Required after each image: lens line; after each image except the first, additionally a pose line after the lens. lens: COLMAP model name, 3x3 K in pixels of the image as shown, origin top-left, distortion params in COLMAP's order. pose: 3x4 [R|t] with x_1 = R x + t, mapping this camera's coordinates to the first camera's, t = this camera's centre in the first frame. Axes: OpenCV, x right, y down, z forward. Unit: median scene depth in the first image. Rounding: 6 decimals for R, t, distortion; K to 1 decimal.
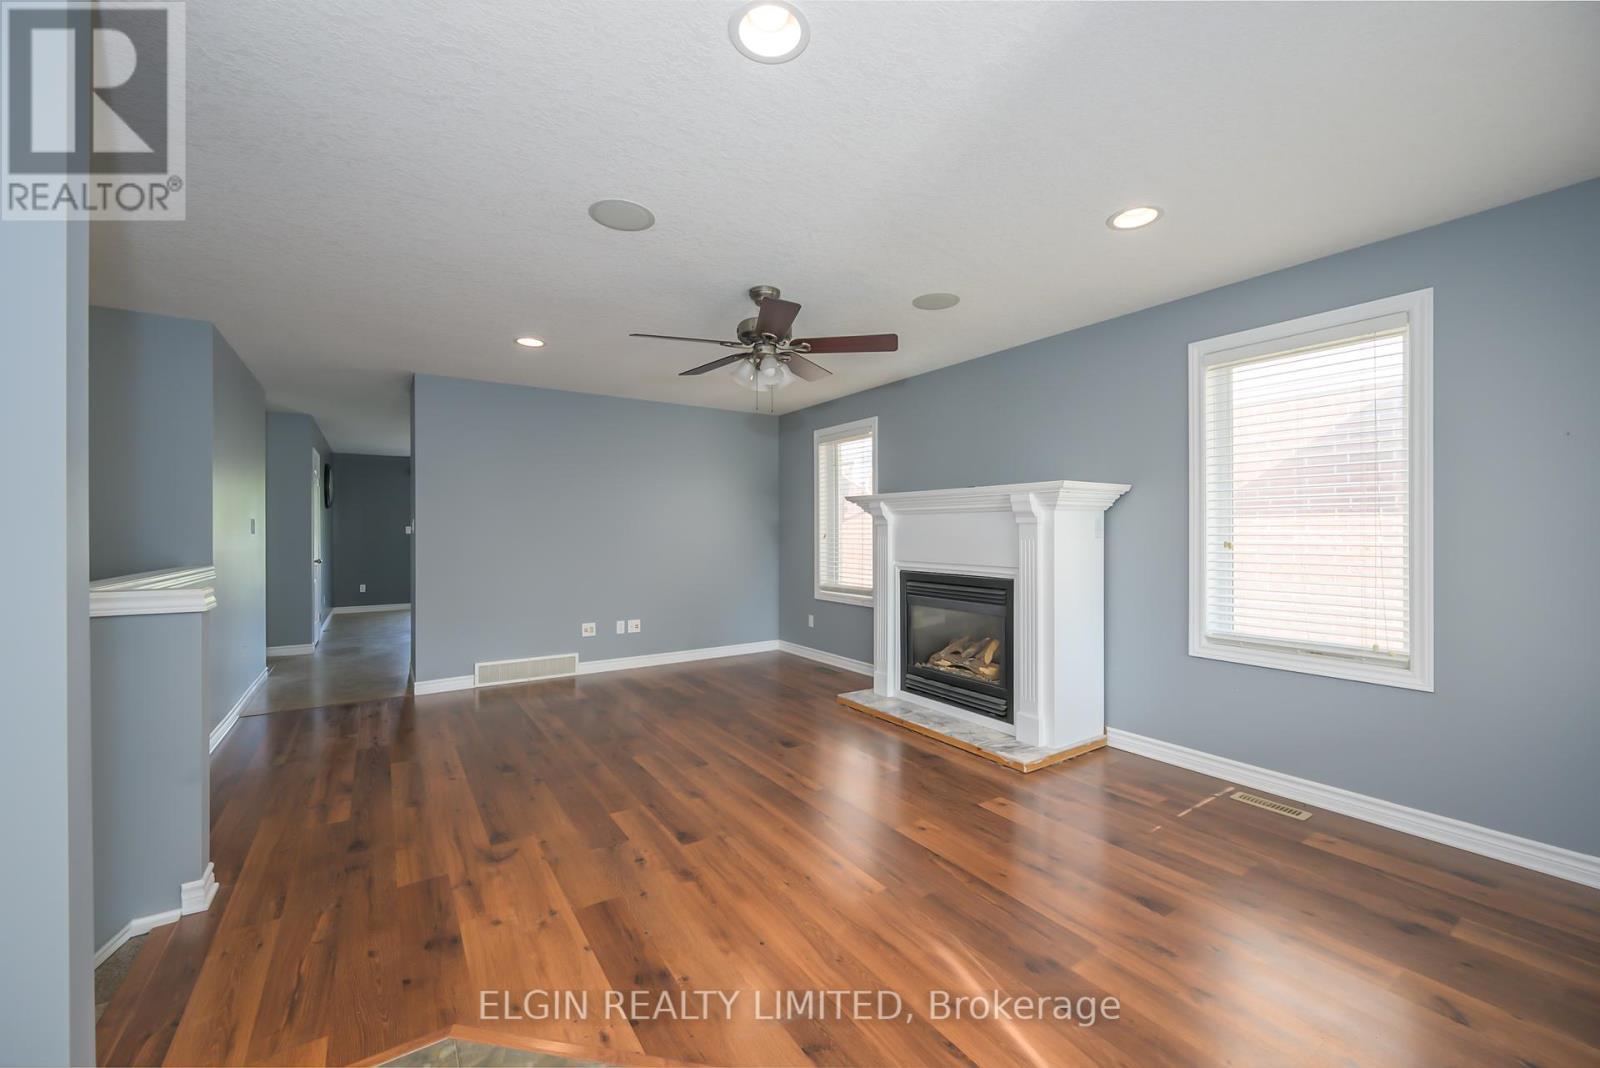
lens RADIAL K [[630.8, 0, 803.1], [0, 630.8, 532.7], [0, 0, 1]] dist [0.004221, 0.000850]
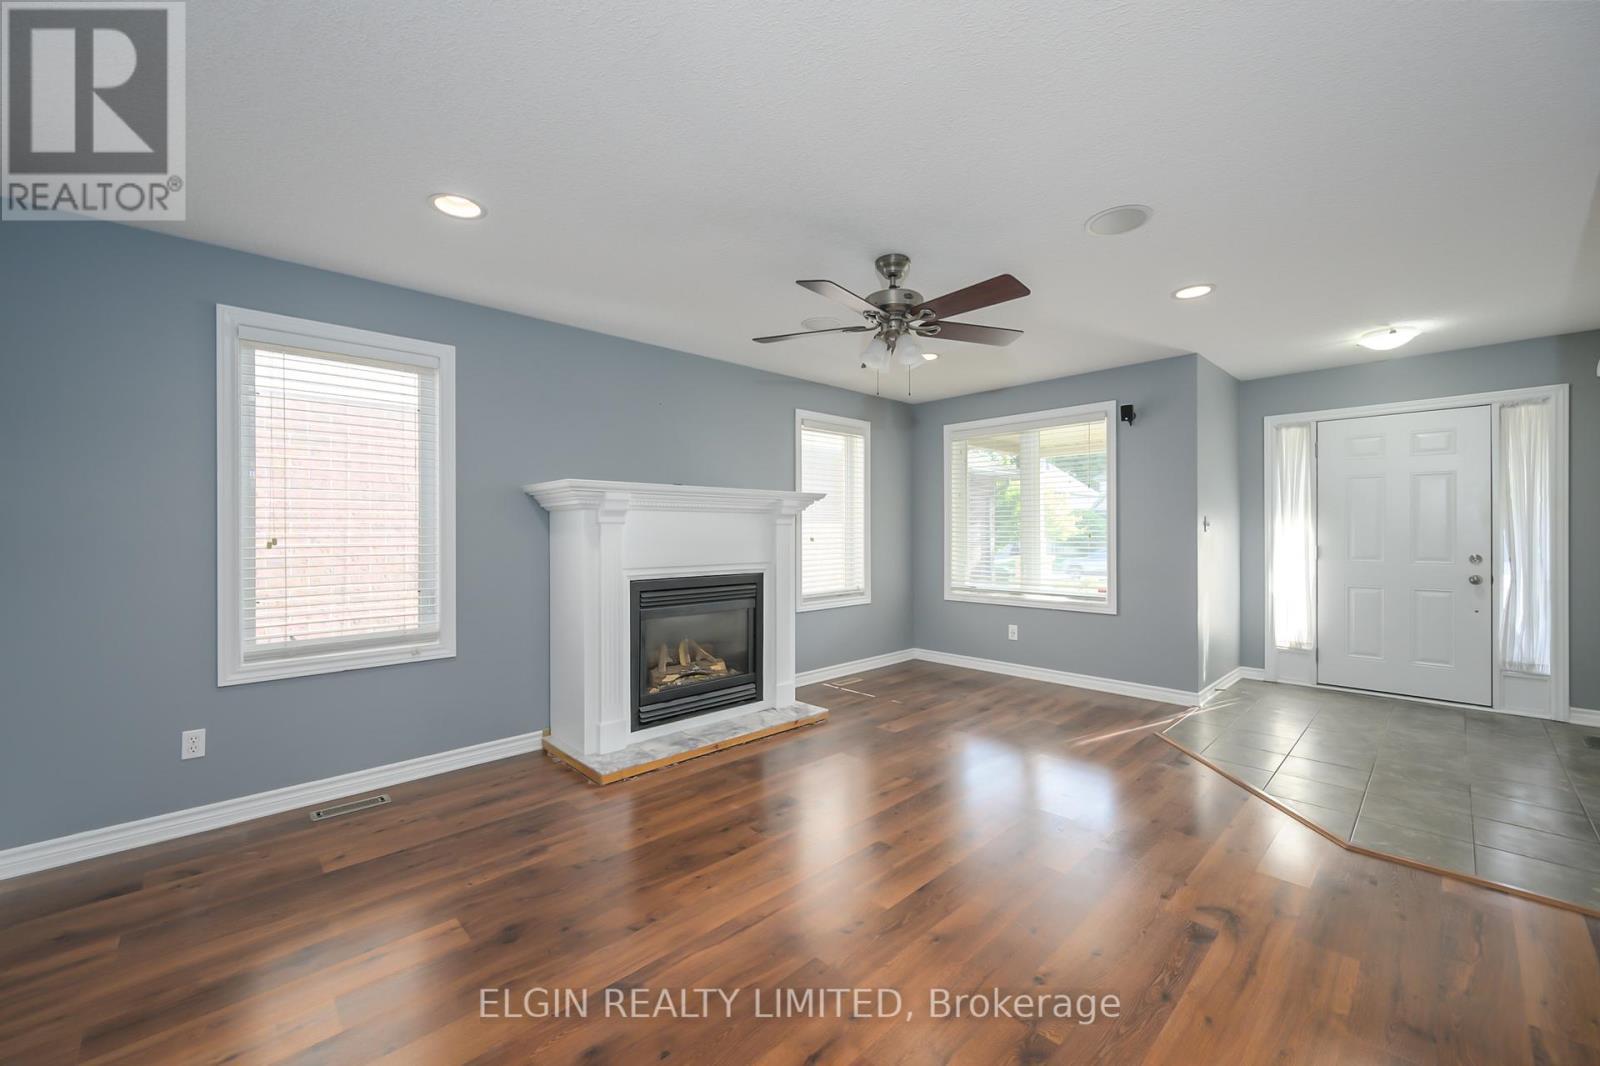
lens RADIAL K [[630.8, 0, 802.2], [0, 630.8, 528.7], [0, 0, 1]] dist [0.004221, 0.000850]
pose [[-0.172598, 0.006254, 0.984973, -0.904101], [0.004610, 0.999974, -0.005541, -0.000940], [-0.984982, 0.003585, -0.172622, 1.258709]]
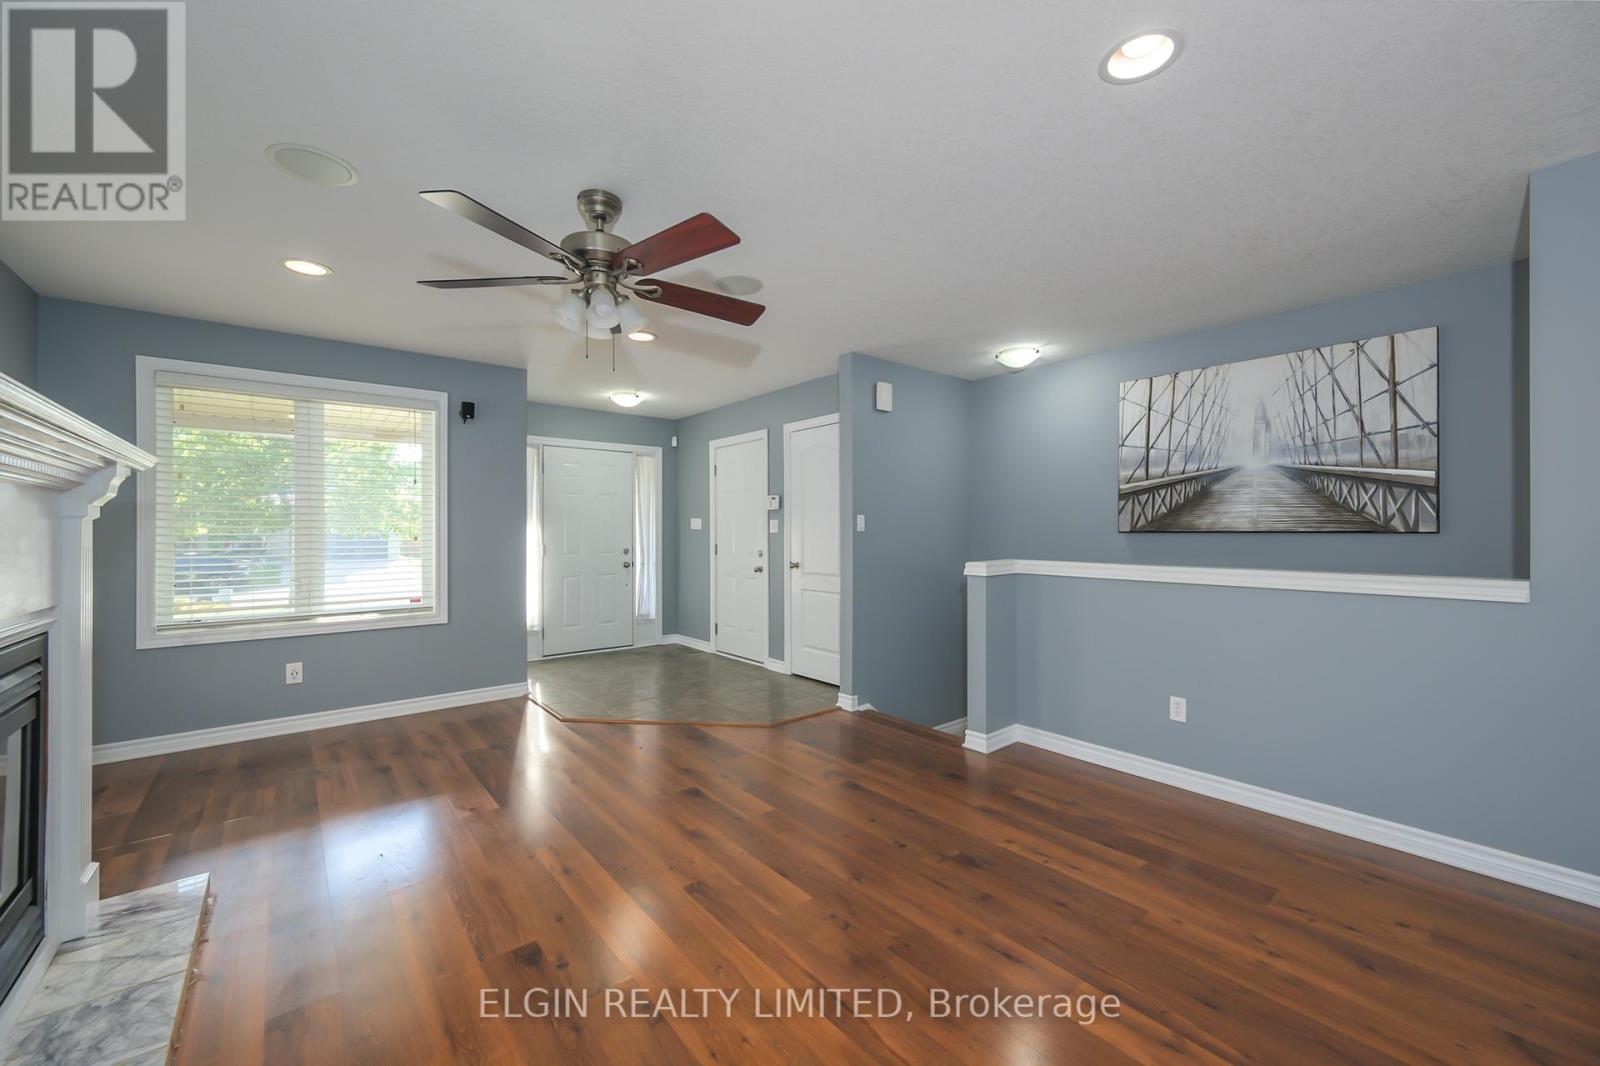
lens RADIAL K [[630.8, 0, 798.1], [0, 630.8, 531.5], [0, 0, 1]] dist [0.004221, 0.000850]
pose [[-0.996235, 0.006721, -0.086428, -0.219676], [0.006733, 0.999977, 0.000155, 0.001056], [0.086427, -0.000427, -0.996258, 1.711284]]
